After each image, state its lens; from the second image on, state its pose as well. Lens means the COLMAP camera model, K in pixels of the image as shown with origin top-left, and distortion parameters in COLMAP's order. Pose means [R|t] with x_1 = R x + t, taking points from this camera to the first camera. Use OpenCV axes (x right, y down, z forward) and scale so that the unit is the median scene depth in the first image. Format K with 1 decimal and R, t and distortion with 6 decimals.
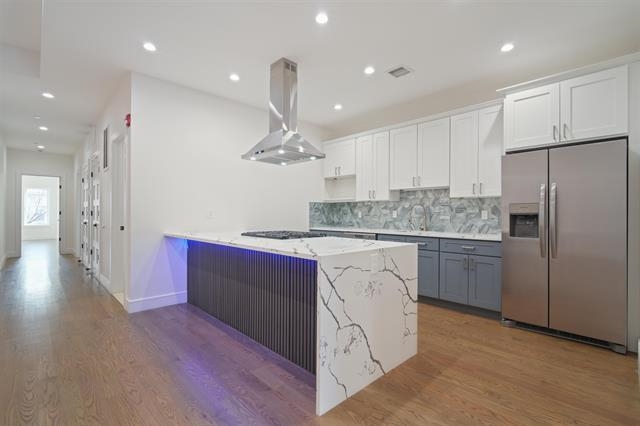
lens RADIAL K [[299.9, 0, 320.5], [0, 299.9, 212.2], [0, 0, 1]] dist [-0.005436, -0.000766]
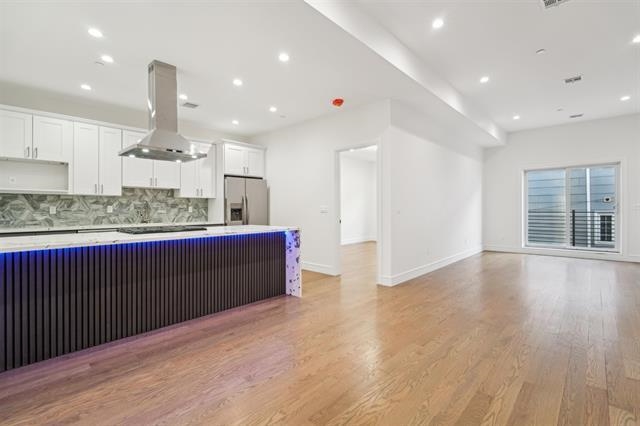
lens RADIAL K [[299.9, 0, 319.2], [0, 299.9, 210.8], [0, 0, 1]] dist [-0.005436, -0.000766]
pose [[-0.056557, -0.014050, 0.998300, -0.856436], [-0.006987, 0.999882, 0.013676, -0.007534], [-0.998375, -0.006202, -0.056649, 0.369713]]
